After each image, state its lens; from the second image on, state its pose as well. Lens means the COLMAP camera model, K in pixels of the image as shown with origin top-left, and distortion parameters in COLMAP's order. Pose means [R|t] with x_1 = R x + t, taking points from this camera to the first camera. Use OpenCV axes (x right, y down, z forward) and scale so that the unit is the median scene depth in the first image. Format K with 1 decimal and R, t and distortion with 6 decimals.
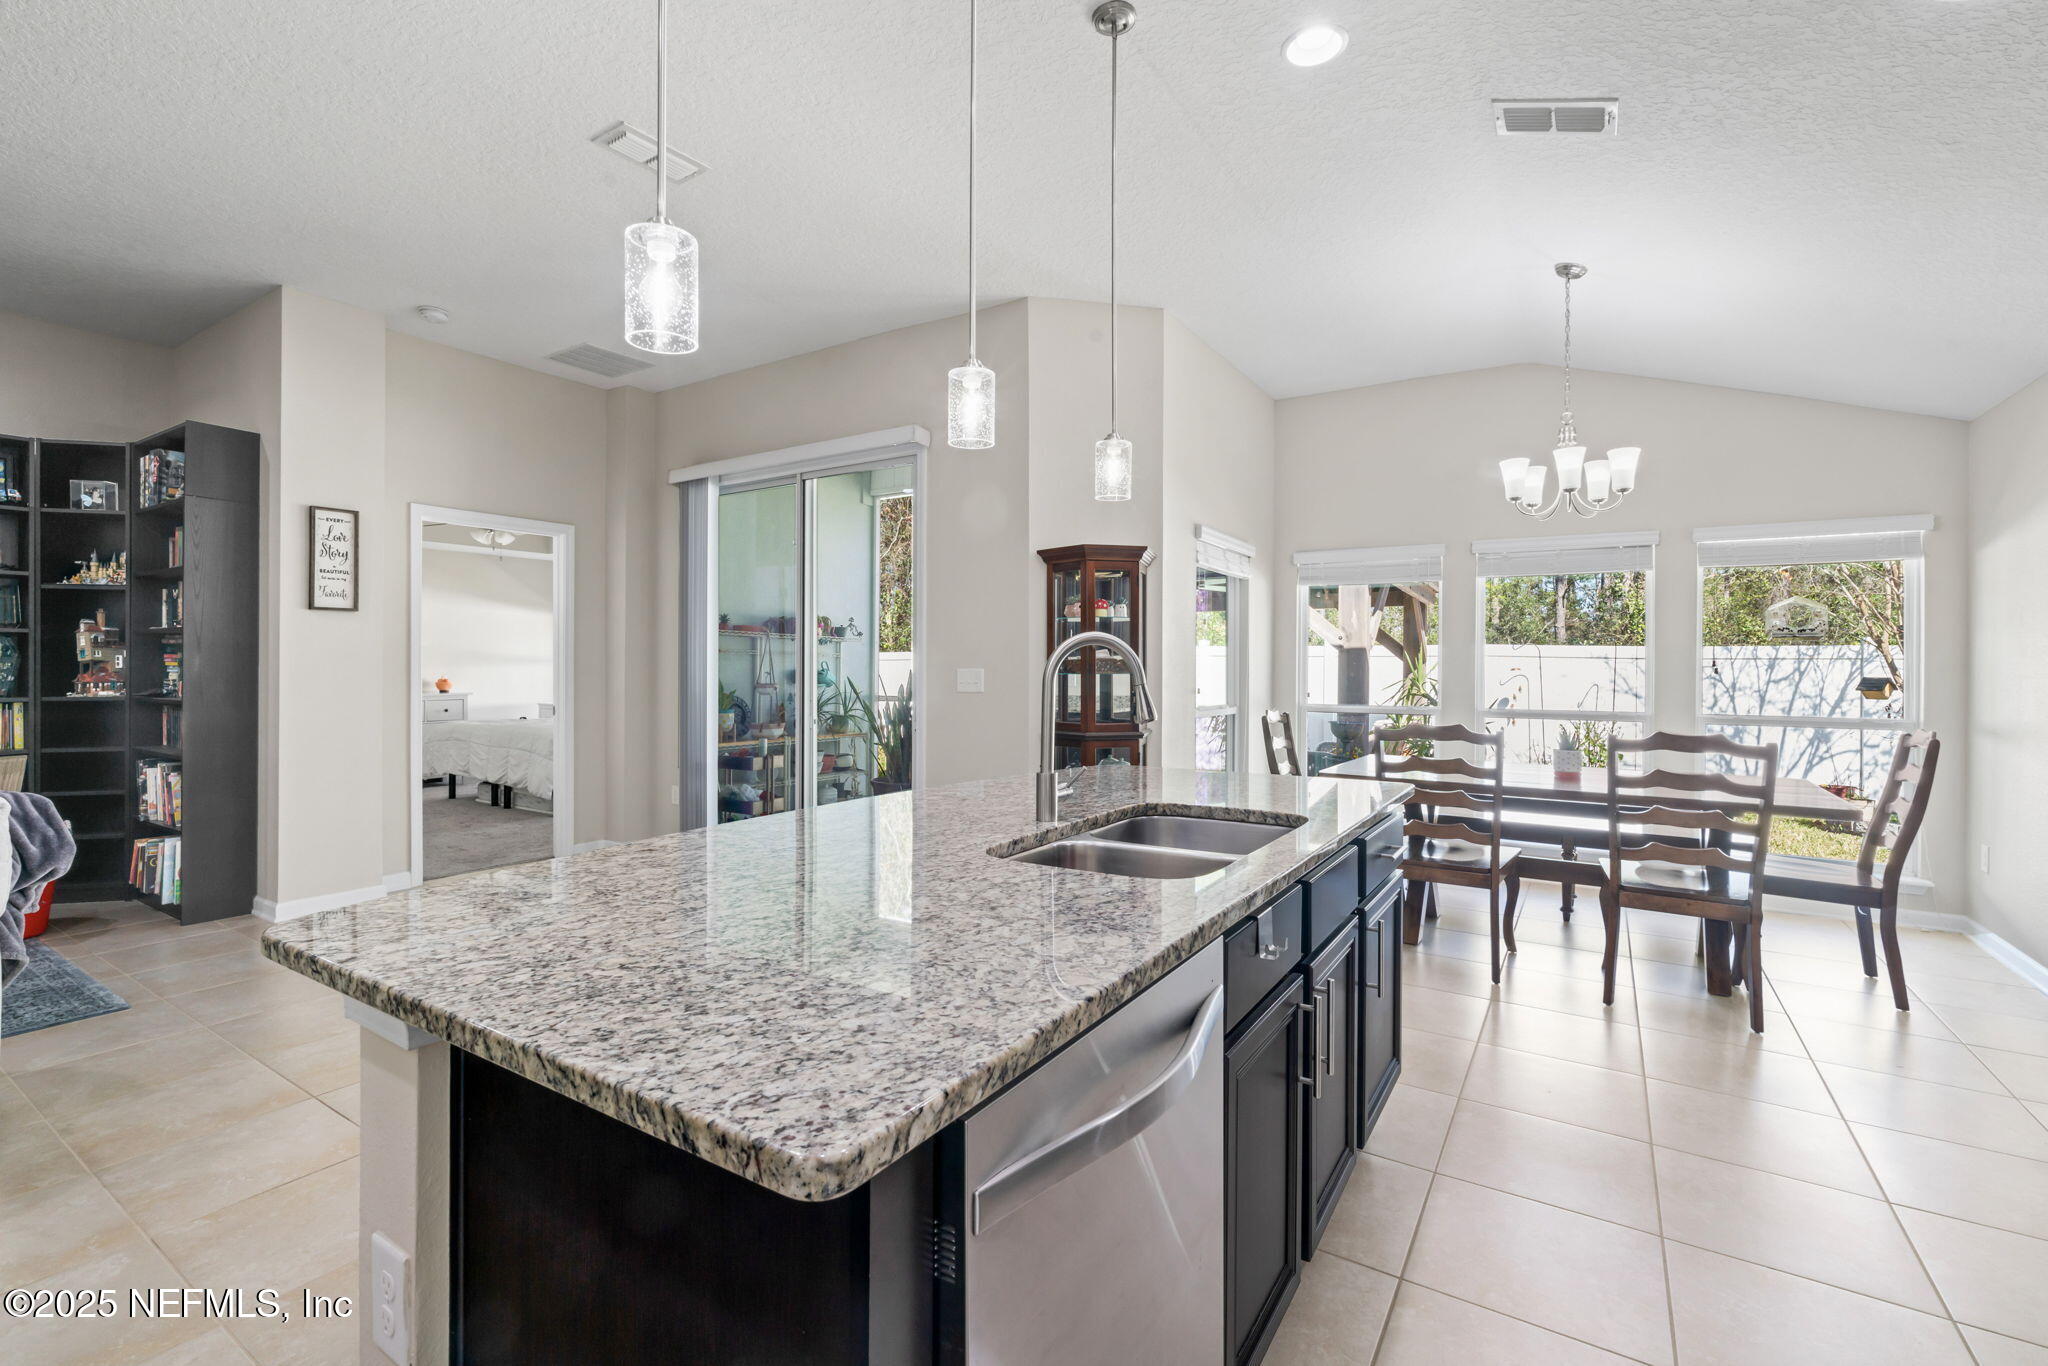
lens RADIAL K [[901.2, 0, 1013.9], [0, 901.2, 688.9], [0, 0, 1]] dist [-0.007241, -0.000744]
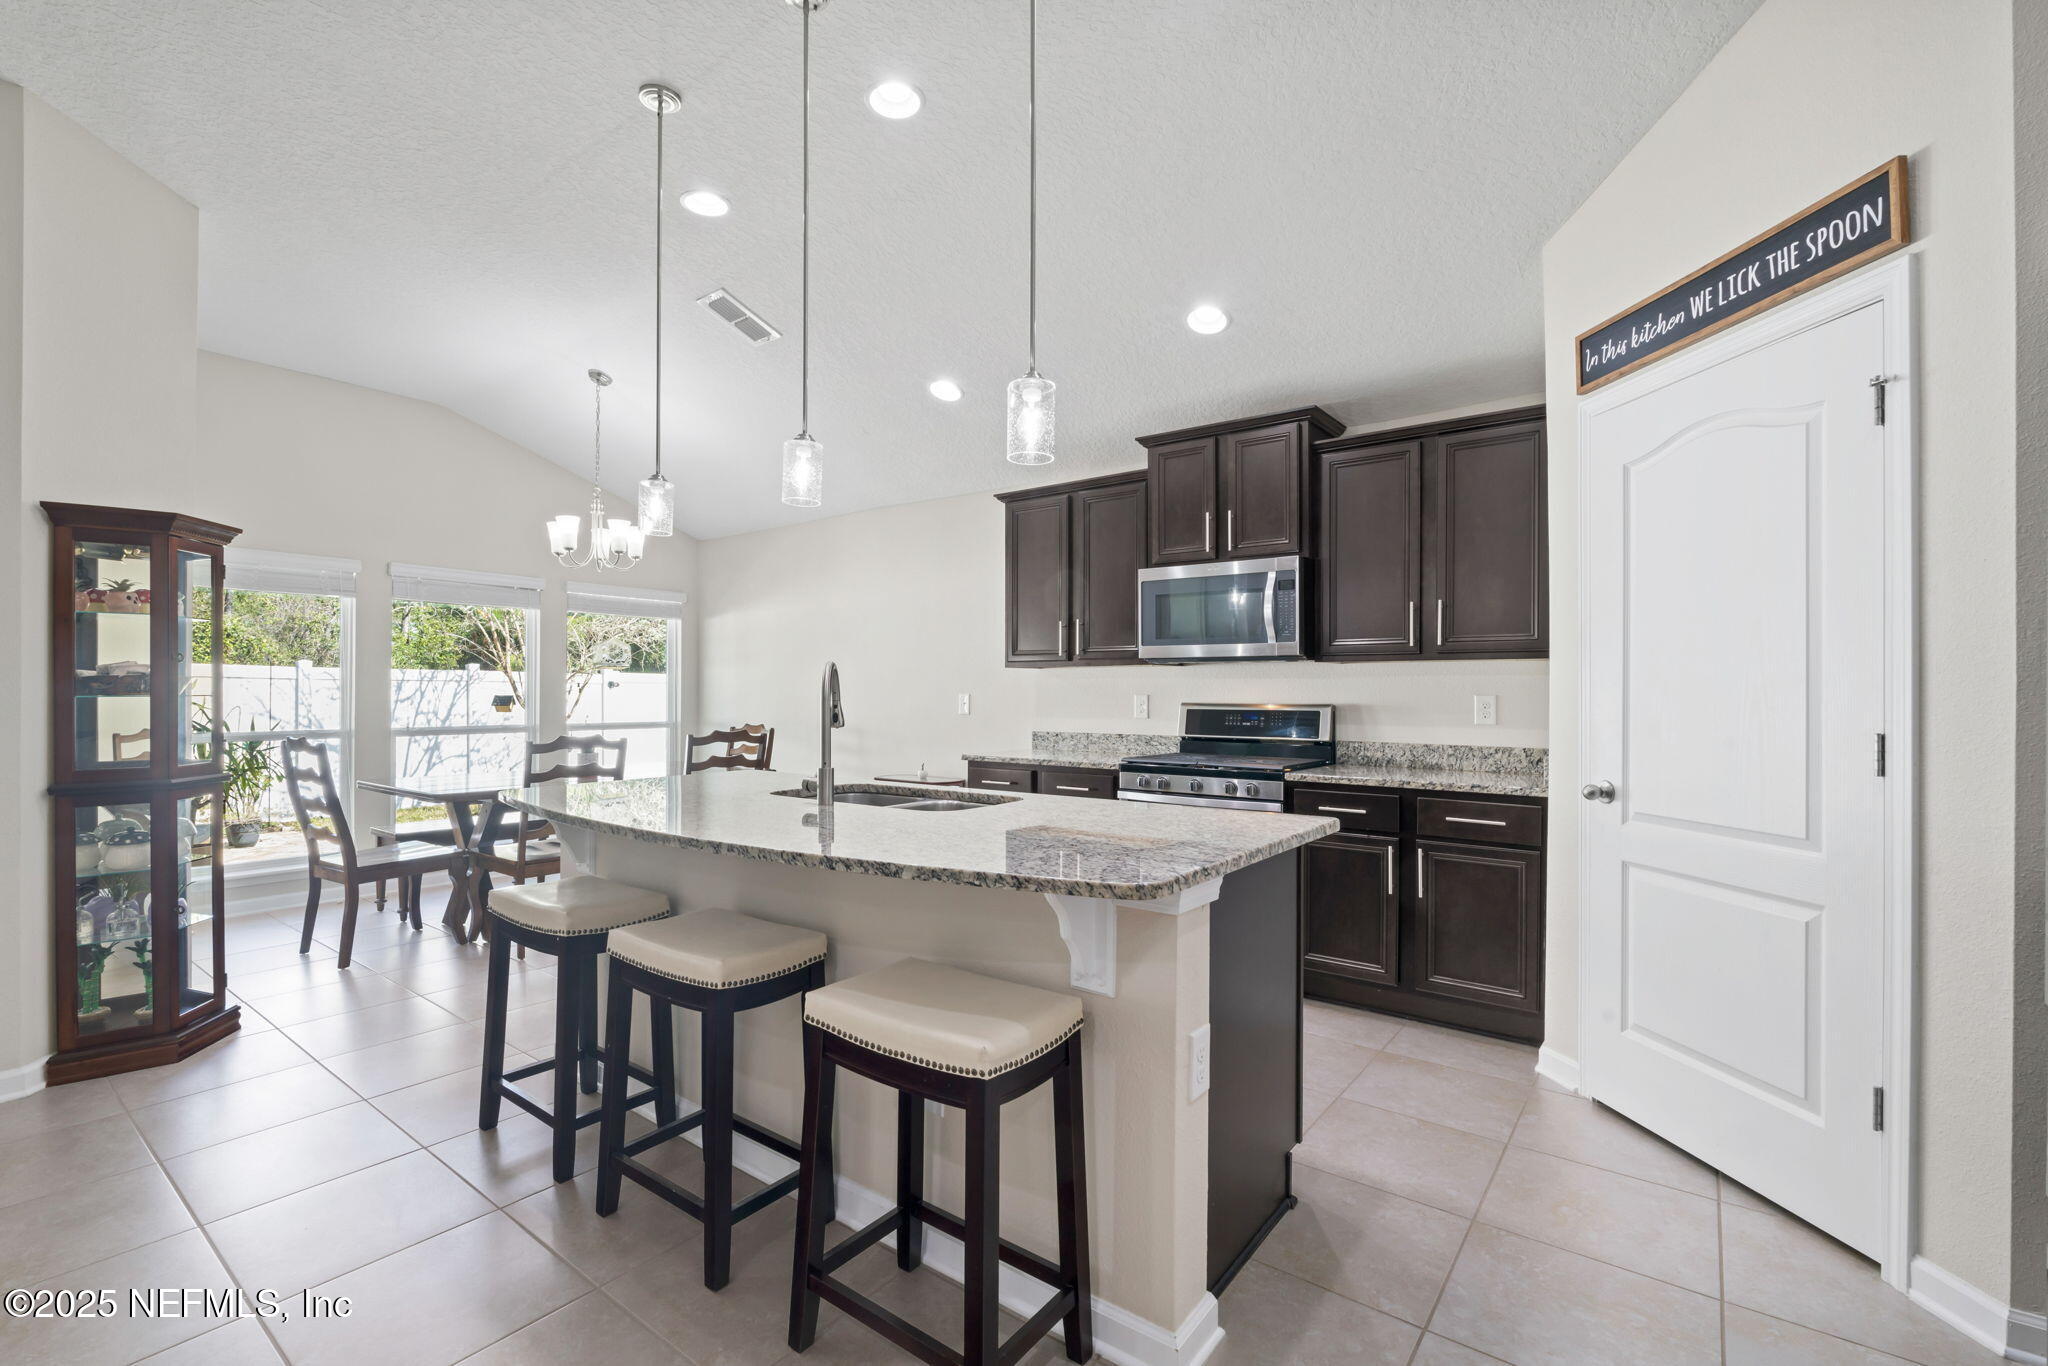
lens RADIAL K [[901.2, 0, 1013.9], [0, 901.2, 688.9], [0, 0, 1]] dist [-0.007241, -0.000744]
pose [[0.081536, 0.001113, 0.996670, -0.508166], [0.022533, 0.999742, -0.002960, -0.003133], [-0.996416, 0.022699, 0.081490, 0.260074]]
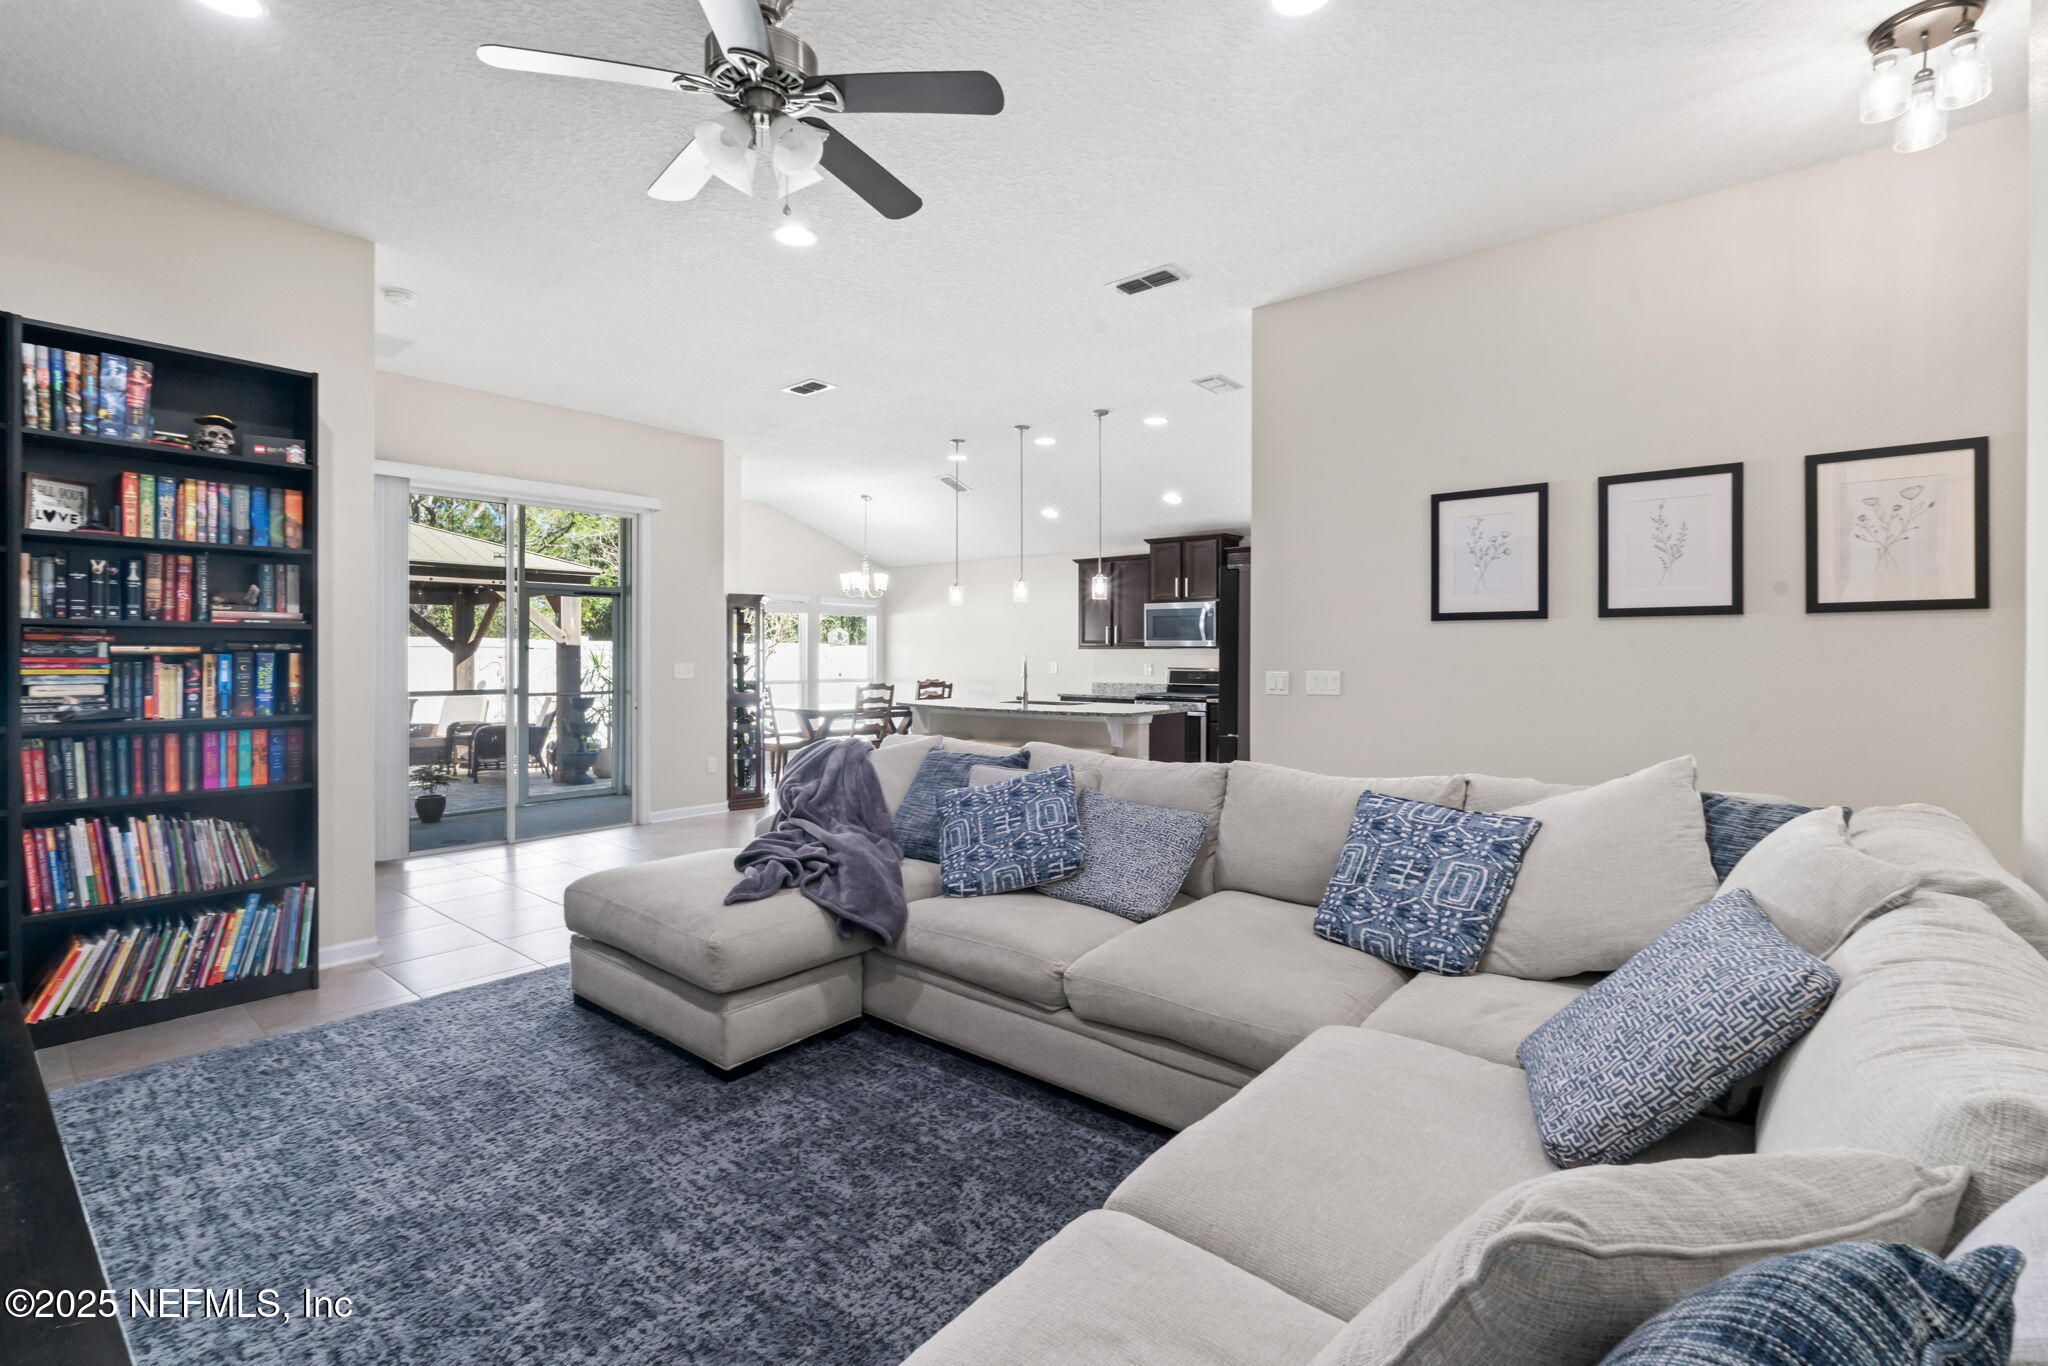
lens RADIAL K [[904.7, 0, 1025.8], [0, 904.7, 661.2], [0, 0, 1]] dist [-0.017607, -0.000231]
pose [[0.115149, -0.012986, 0.993263, -1.486480], [0.023484, 0.999671, 0.010348, -0.027741], [-0.993071, 0.022135, 0.115416, 0.238372]]
